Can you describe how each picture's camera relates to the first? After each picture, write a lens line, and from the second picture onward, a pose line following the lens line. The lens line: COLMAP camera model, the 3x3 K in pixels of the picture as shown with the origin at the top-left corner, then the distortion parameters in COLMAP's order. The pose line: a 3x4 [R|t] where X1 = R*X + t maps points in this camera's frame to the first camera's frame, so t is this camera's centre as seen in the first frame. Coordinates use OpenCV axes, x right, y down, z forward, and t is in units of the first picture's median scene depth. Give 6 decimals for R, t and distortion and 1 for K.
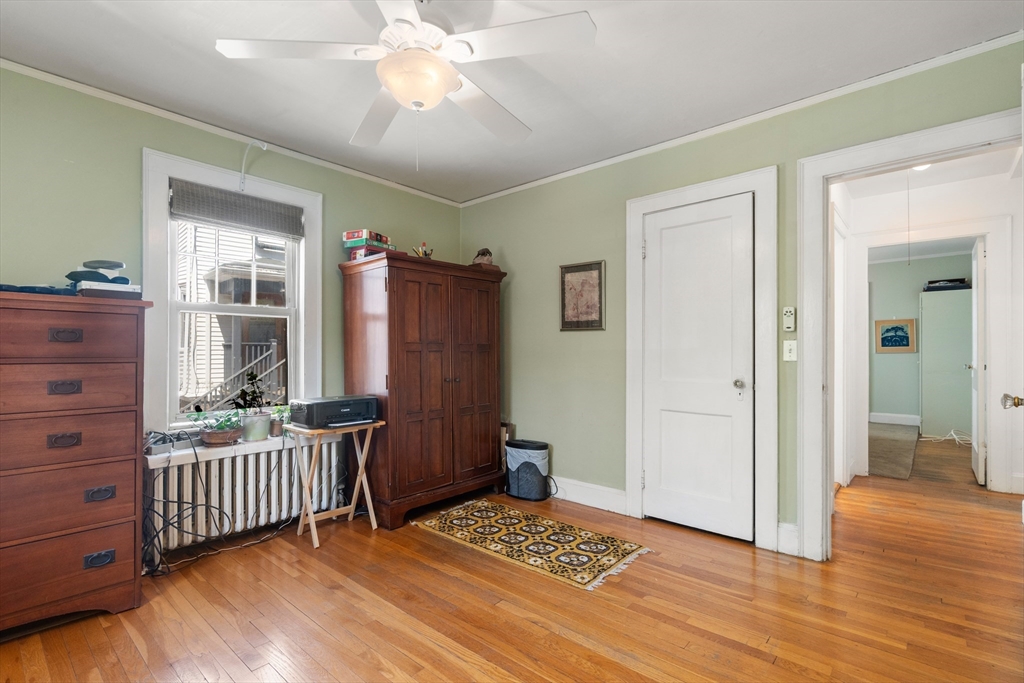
lens RADIAL K [[475.2, 0, 513.6], [0, 475.2, 345.7], [0, 0, 1]] dist [-0.008223, 0.003855]
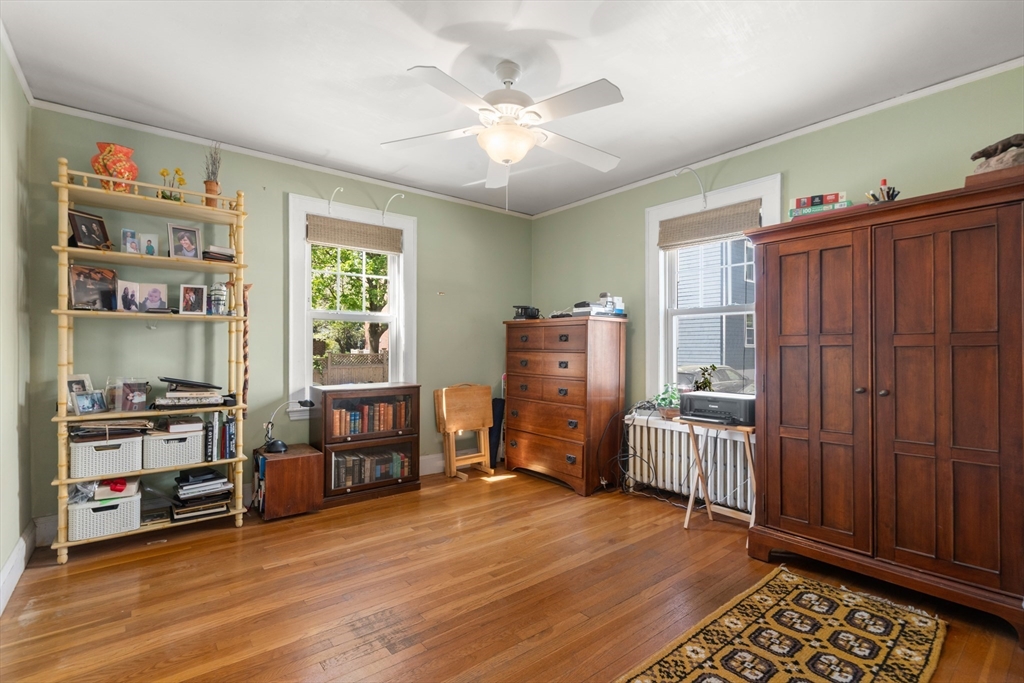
lens RADIAL K [[475.2, 0, 513.8], [0, 475.2, 345.2], [0, 0, 1]] dist [-0.008223, 0.003855]
pose [[-0.171134, -0.001613, -0.985246, 0.688328], [0.010194, 0.999942, -0.003408, 0.009096], [0.985195, -0.010627, -0.171107, 0.775794]]
